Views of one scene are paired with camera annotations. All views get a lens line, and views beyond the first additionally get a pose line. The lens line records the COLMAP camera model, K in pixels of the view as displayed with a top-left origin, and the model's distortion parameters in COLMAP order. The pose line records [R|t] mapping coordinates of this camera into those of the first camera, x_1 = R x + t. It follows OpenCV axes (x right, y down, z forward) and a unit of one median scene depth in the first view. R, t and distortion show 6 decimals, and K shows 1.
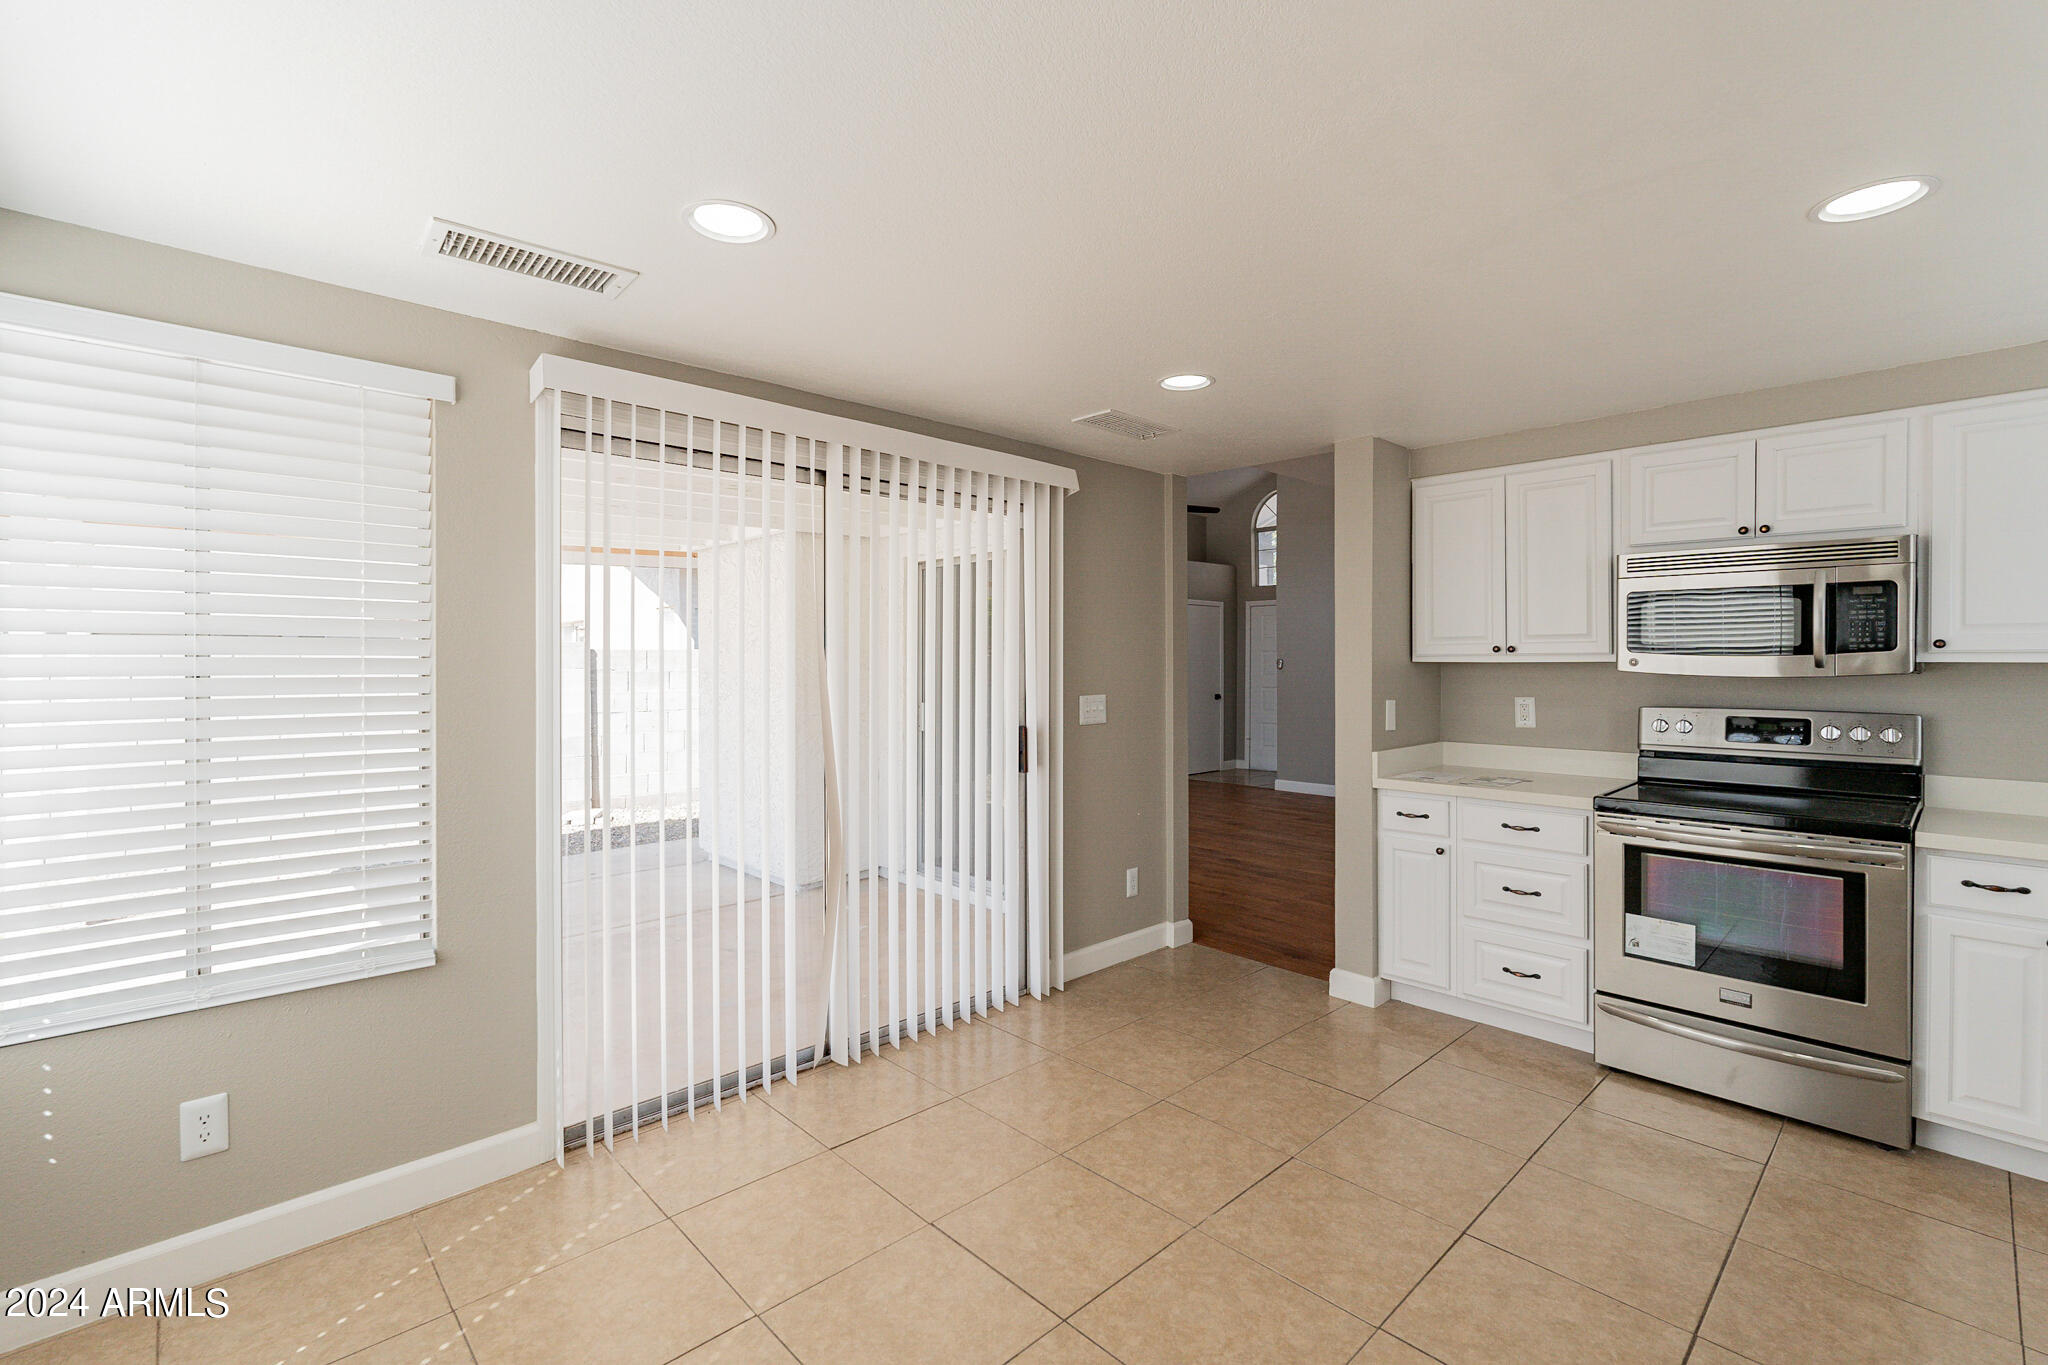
lens RADIAL K [[897.4, 0, 1007.8], [0, 897.4, 668.9], [0, 0, 1]] dist [-0.003265, -0.000130]
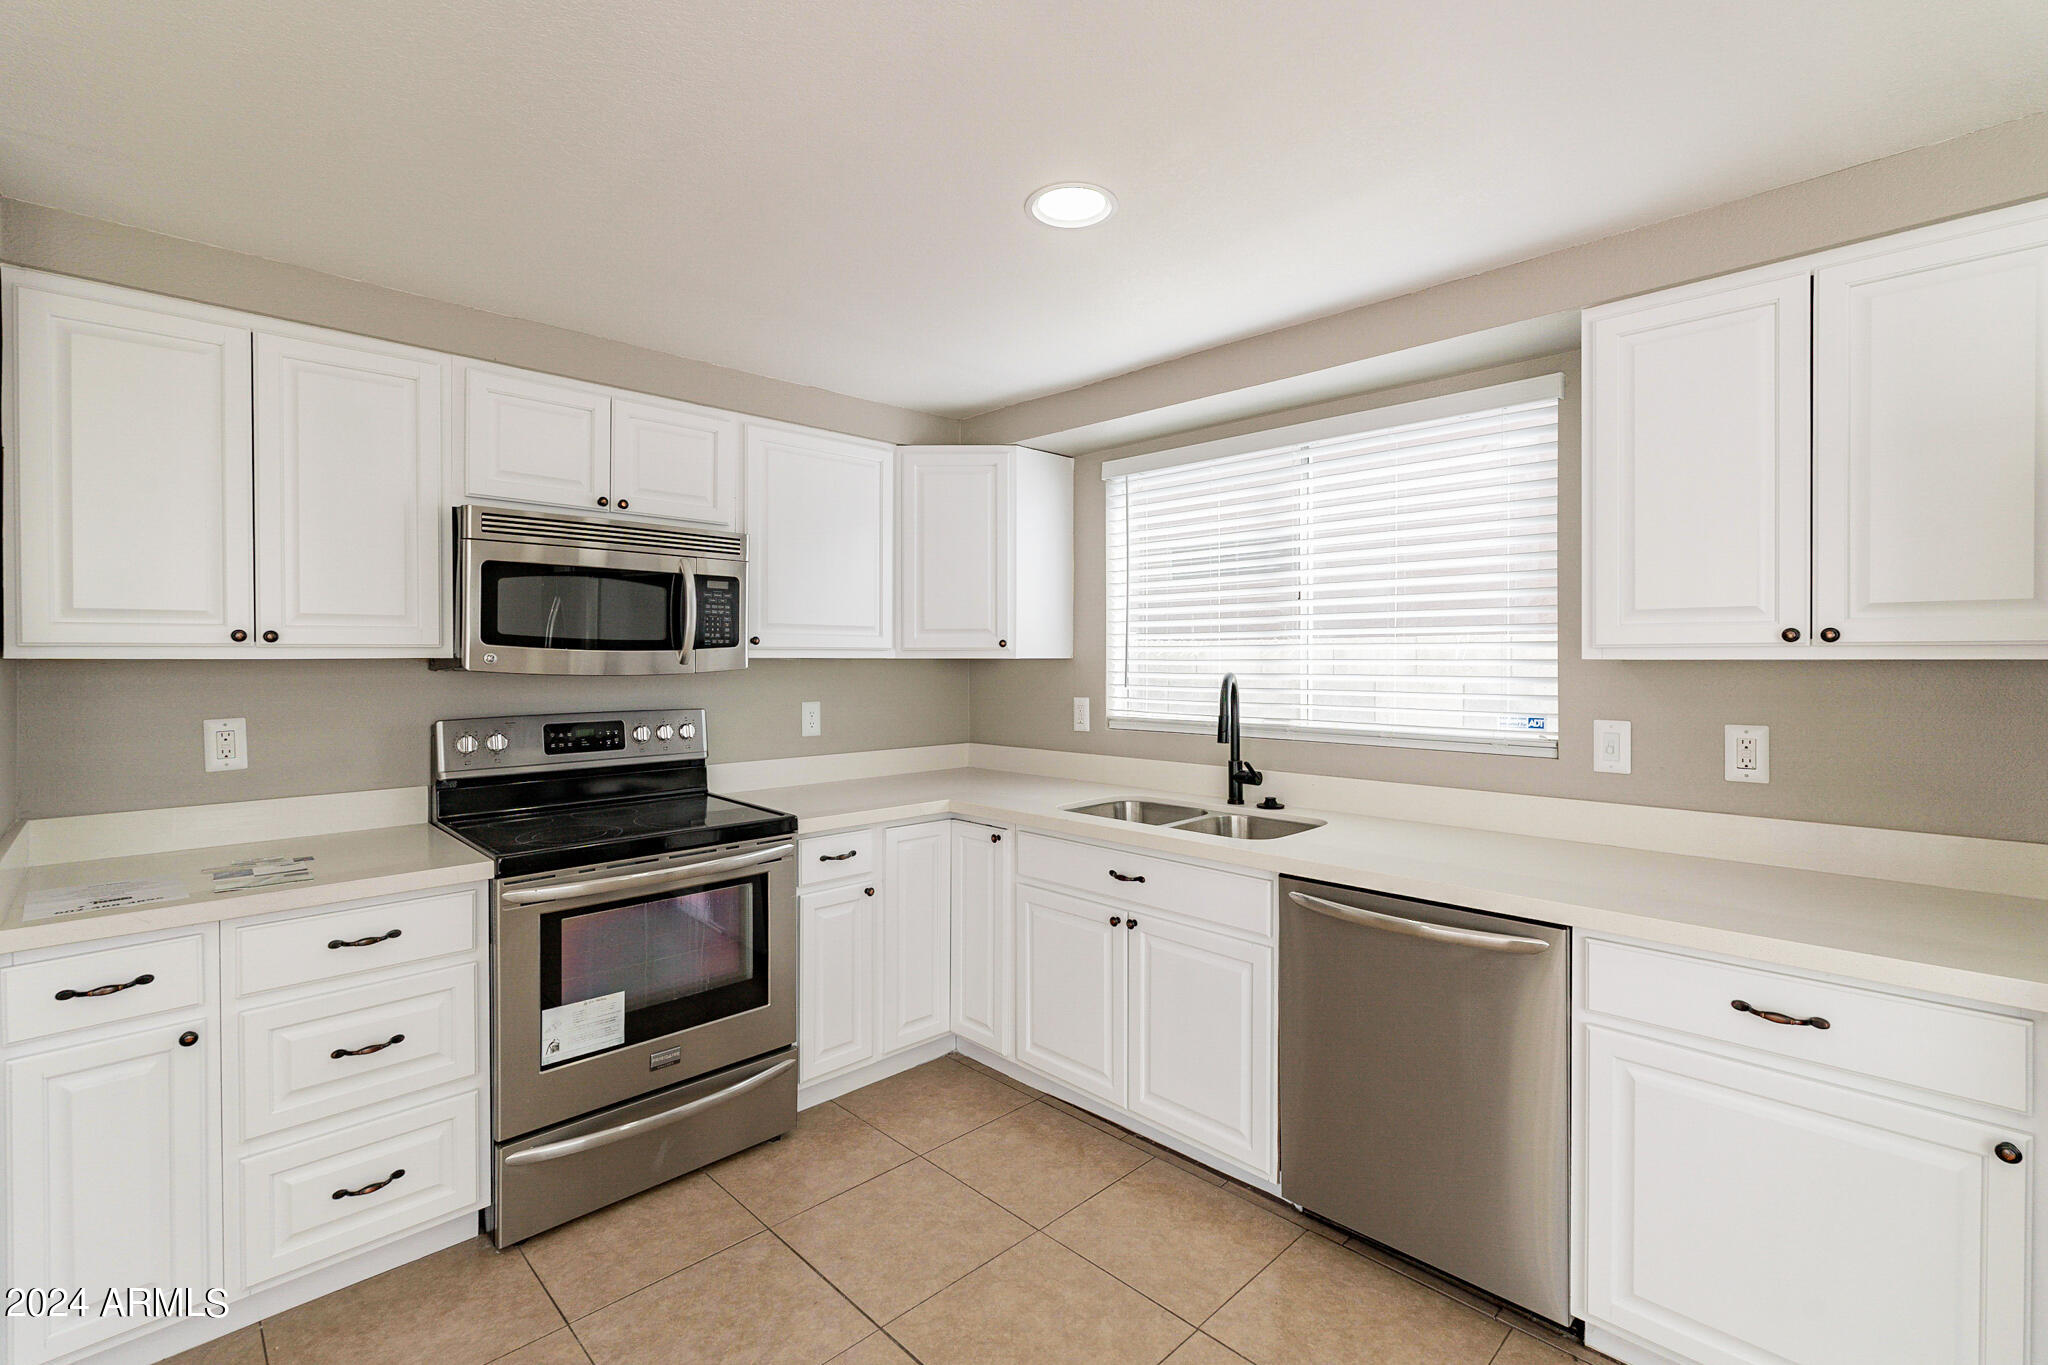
lens RADIAL K [[897.4, 0, 1029.2], [0, 897.4, 660.3], [0, 0, 1]] dist [-0.003265, -0.000130]
pose [[-0.033575, -0.002870, 0.999432, -0.033534], [0.009438, 0.999950, 0.003188, -0.004727], [-0.999392, 0.009540, -0.033546, 0.661489]]
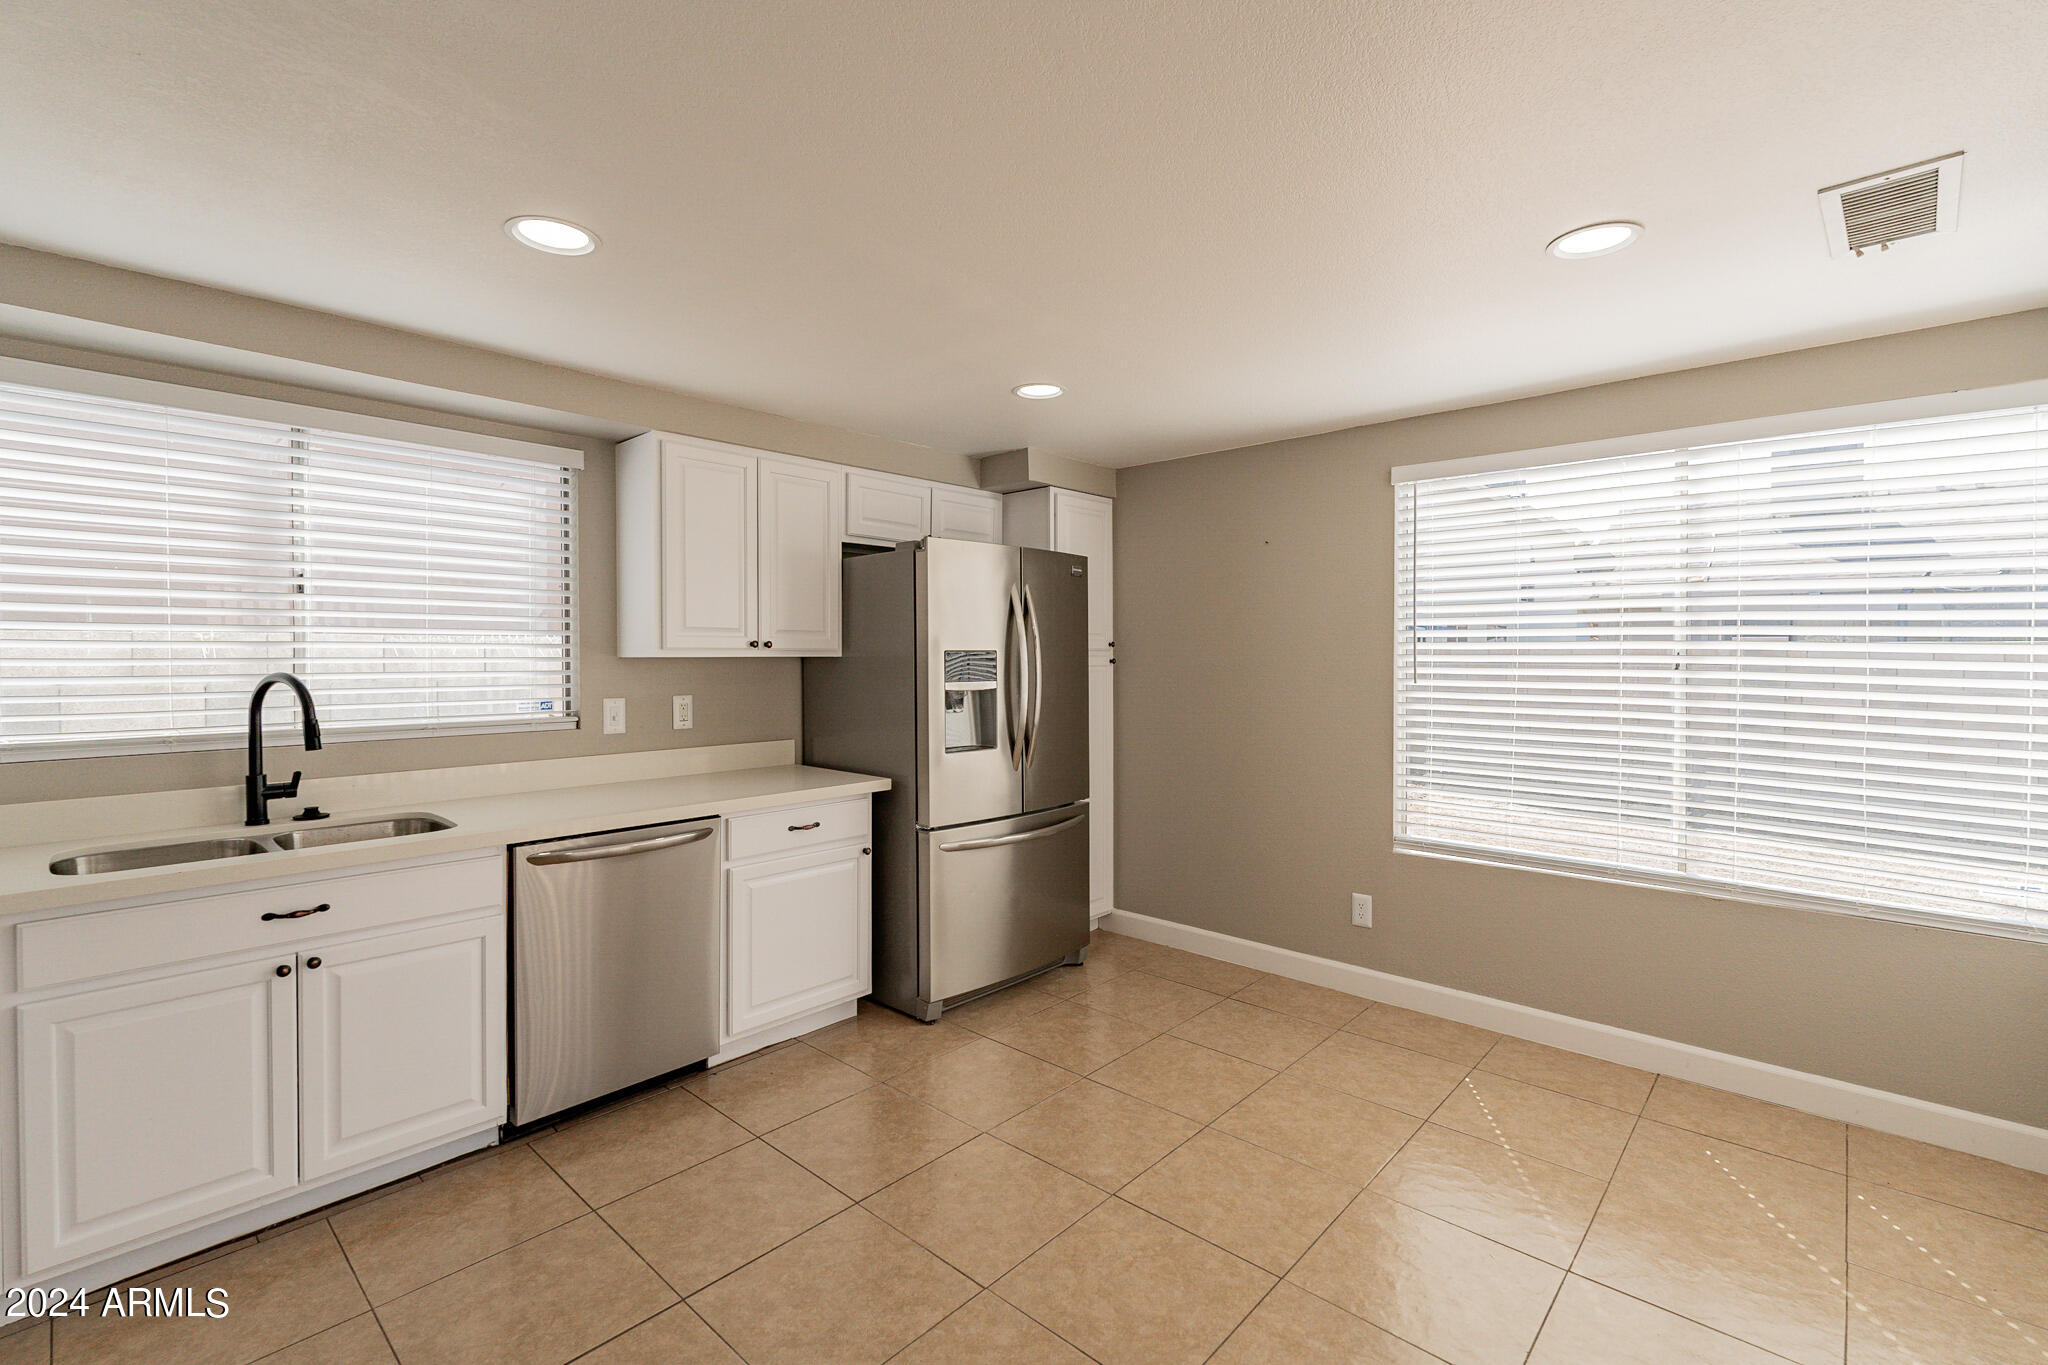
lens RADIAL K [[897.4, 0, 1026.6], [0, 897.4, 669.7], [0, 0, 1]] dist [-0.003265, -0.000130]
pose [[-0.996342, 0.002955, -0.085402, 0.294434], [0.001242, 0.999797, 0.020105, -0.004893], [0.085444, 0.019926, -0.996144, 1.317808]]
